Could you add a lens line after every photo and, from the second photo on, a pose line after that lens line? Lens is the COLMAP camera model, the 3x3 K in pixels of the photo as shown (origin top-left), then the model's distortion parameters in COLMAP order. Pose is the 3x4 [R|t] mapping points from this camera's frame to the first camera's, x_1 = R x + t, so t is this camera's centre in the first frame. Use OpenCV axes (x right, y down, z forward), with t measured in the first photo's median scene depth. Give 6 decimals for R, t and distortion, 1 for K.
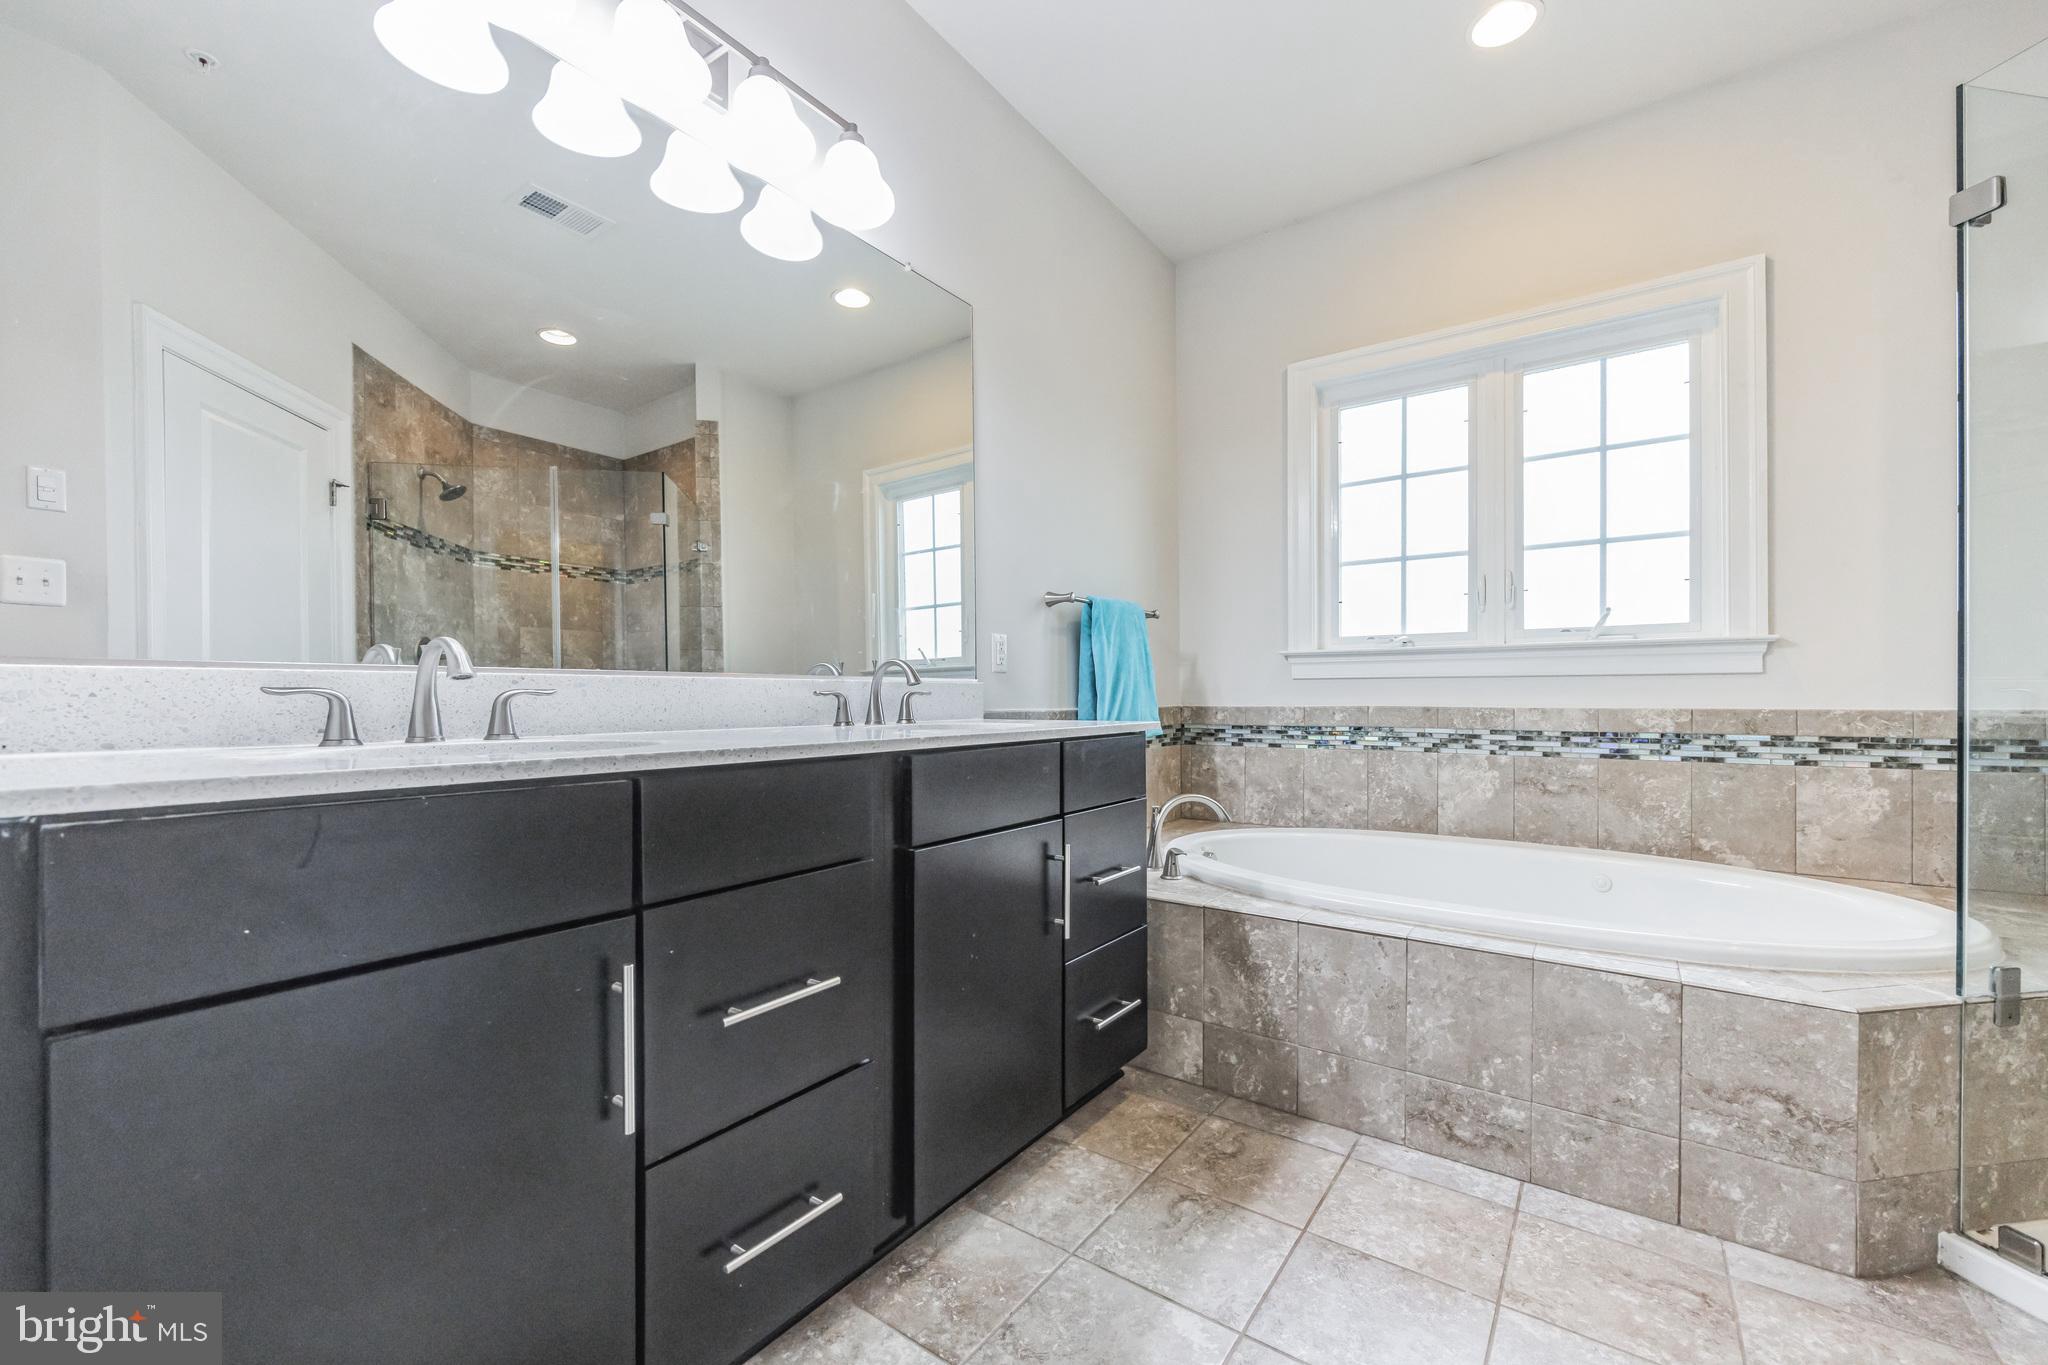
lens RADIAL K [[827.0, 0, 1021.5], [0, 827.0, 696.2], [0, 0, 1]] dist [0.000947, -0.000004]
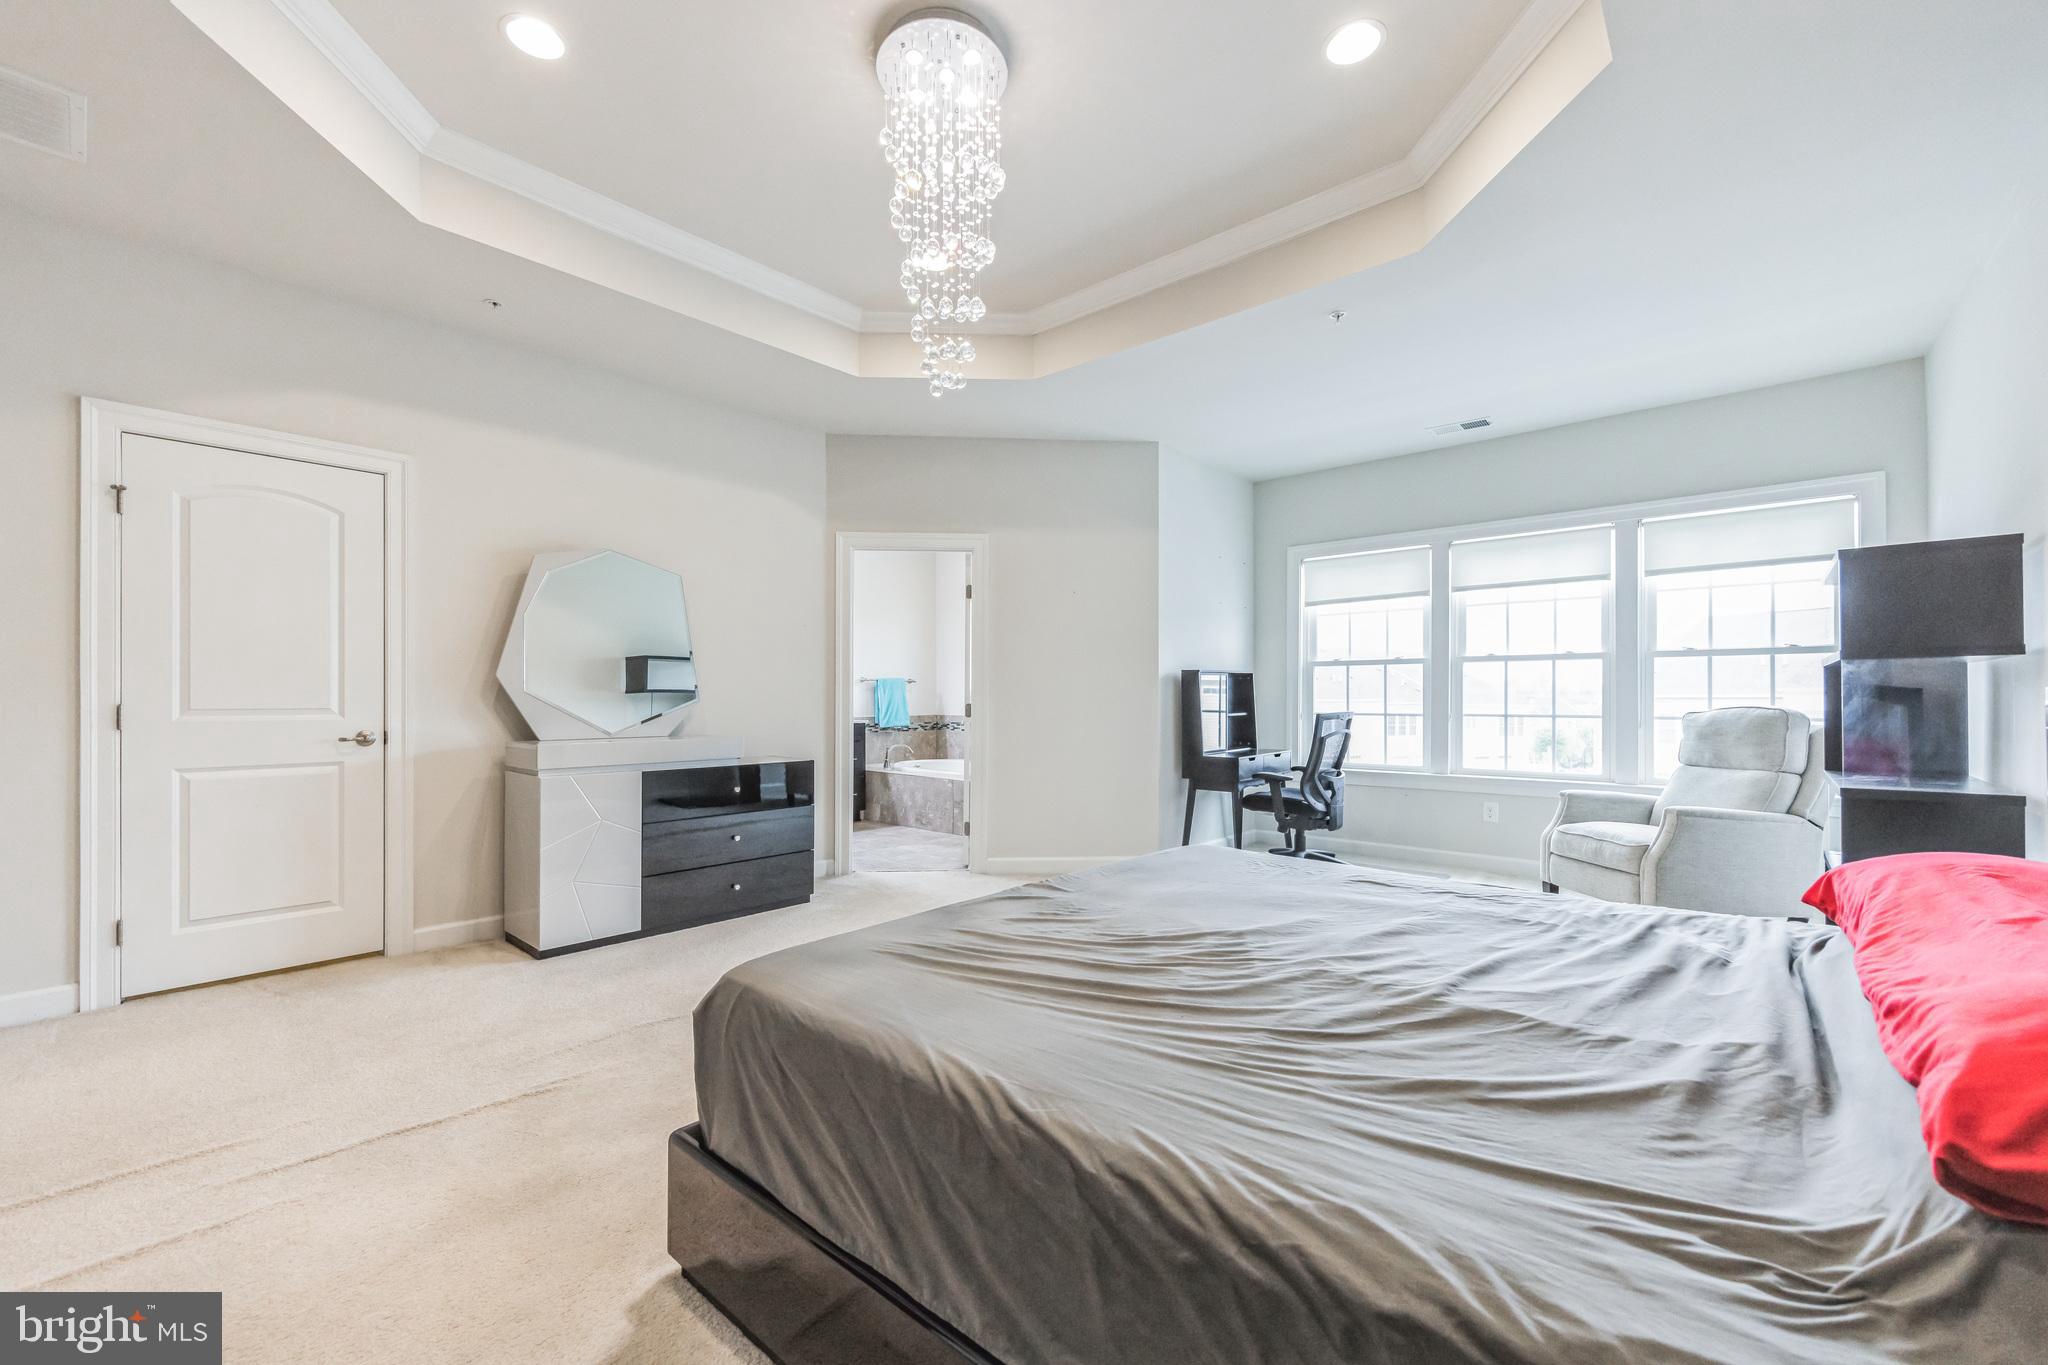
lens RADIAL K [[827.0, 0, 1016.9], [0, 827.0, 704.3], [0, 0, 1]] dist [0.000947, -0.000004]
pose [[0.991985, 0.001121, -0.126354, 1.317539], [-0.000533, 0.999989, 0.004689, -0.055689], [0.126358, -0.004584, 0.991974, -2.580839]]
